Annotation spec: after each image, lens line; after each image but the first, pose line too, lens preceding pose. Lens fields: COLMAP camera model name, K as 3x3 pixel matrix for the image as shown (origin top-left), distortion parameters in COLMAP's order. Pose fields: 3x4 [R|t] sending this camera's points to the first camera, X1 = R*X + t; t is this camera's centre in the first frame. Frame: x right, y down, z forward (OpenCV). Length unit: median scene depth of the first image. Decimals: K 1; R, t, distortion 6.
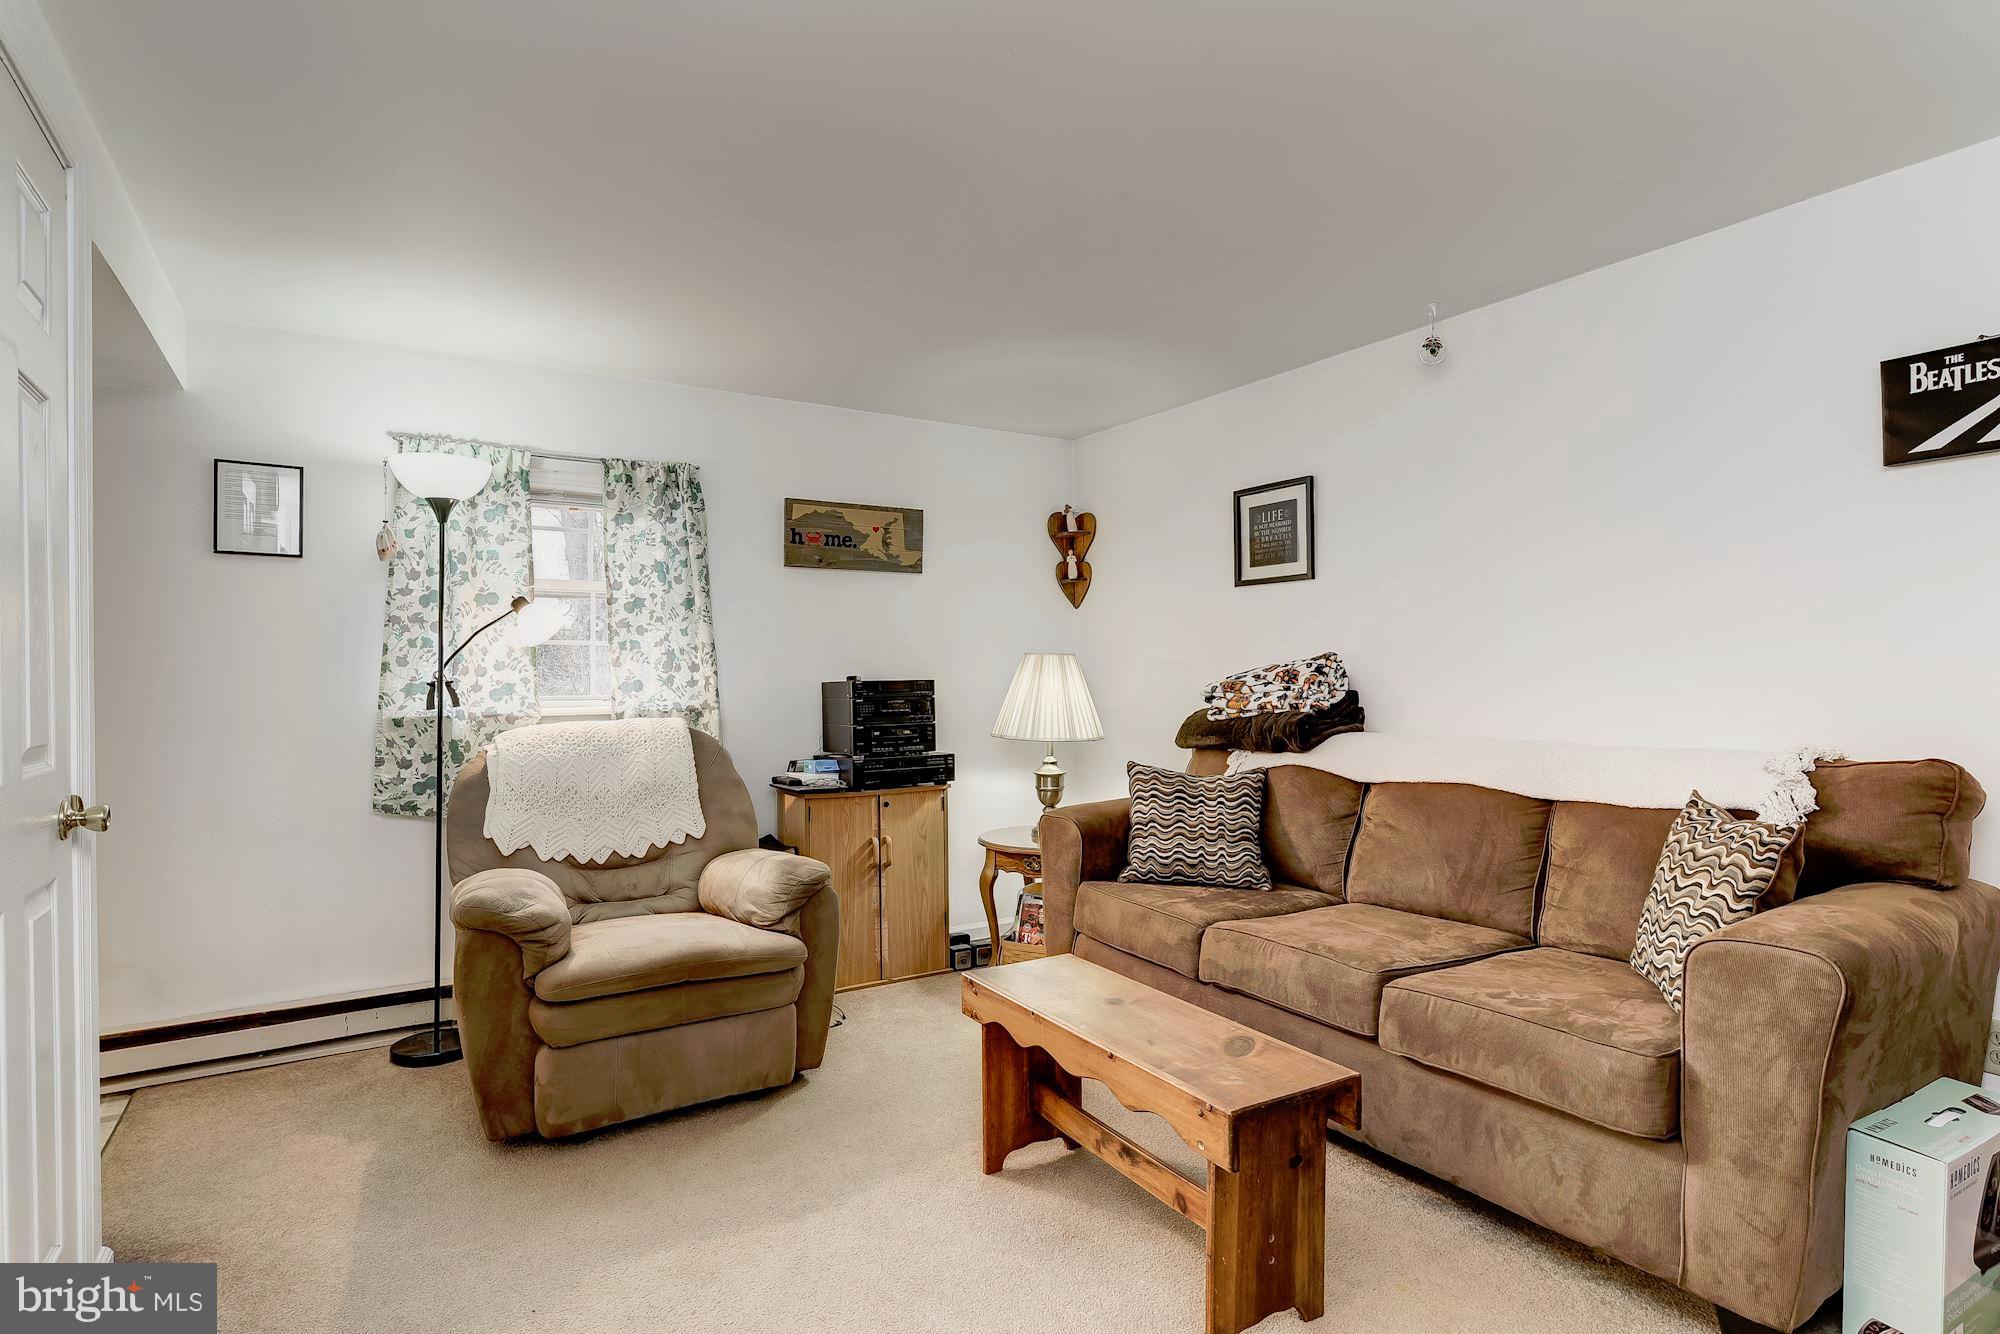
lens RADIAL K [[1013.7, 0, 1000.0], [0, 1013.7, 667.0], [0, 0, 1]] dist [0.109360, 0.000268]
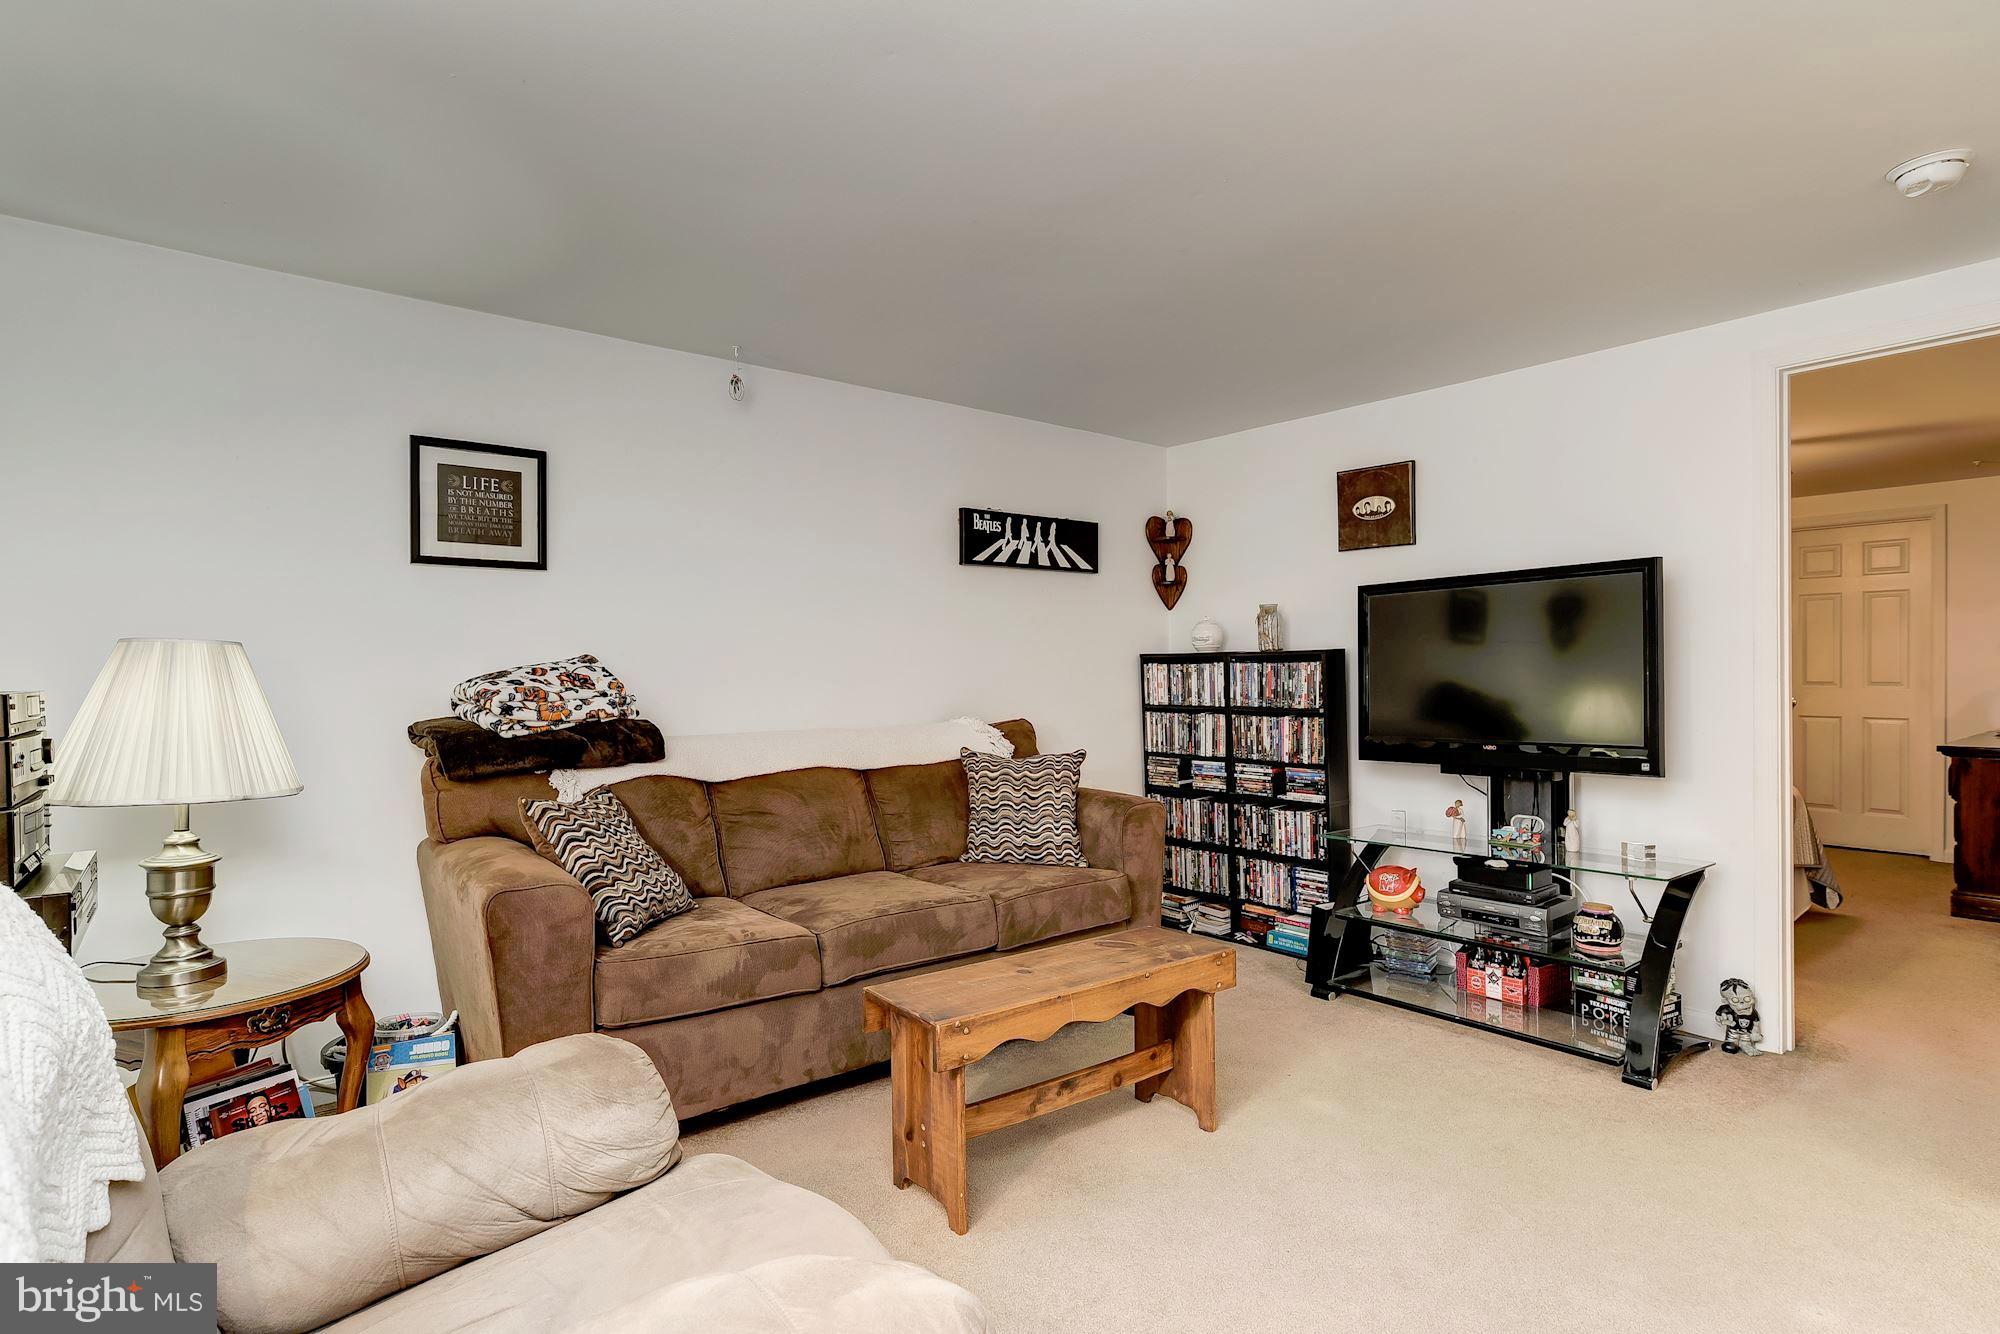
lens RADIAL K [[1005.7, 0, 1000.8], [0, 1005.7, 670.6], [0, 0, 1]] dist [-0.000338, 0.001049]
pose [[-0.086529, 0.019226, 0.996064, -0.576975], [0.011264, 0.999769, -0.018319, 0.019591], [-0.996186, 0.009635, -0.086725, 0.688330]]
